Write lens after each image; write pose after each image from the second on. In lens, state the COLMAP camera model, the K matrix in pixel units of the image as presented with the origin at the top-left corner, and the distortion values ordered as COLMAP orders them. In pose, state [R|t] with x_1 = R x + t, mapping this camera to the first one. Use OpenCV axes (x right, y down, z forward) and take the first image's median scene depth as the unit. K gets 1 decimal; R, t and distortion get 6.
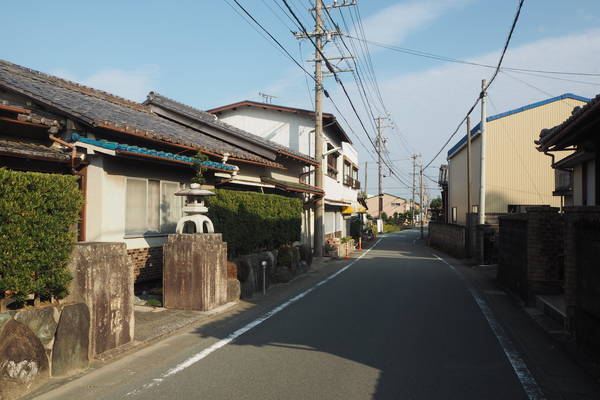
lens RADIAL K [[498.9, 0, 300.8], [0, 498.9, 201.0], [0, 0, 1]] dist [-0.057153, 0.012490]
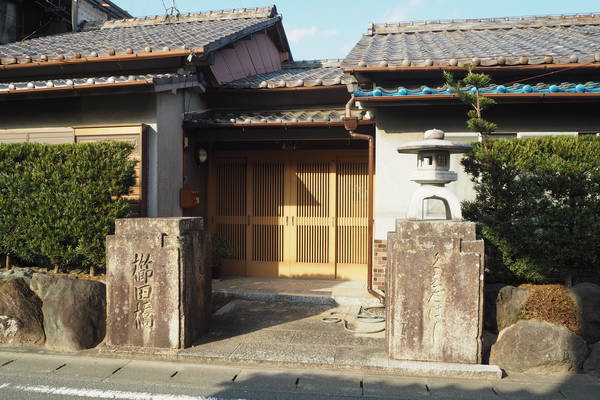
lens RADIAL K [[498.9, 0, 300.5], [0, 498.9, 201.7], [0, 0, 1]] dist [-0.057153, 0.012490]
pose [[0.146503, 0.006929, -0.989186, 0.447406], [0.017509, 0.999801, 0.009597, 0.053685], [0.989055, -0.018725, 0.146352, 1.098834]]
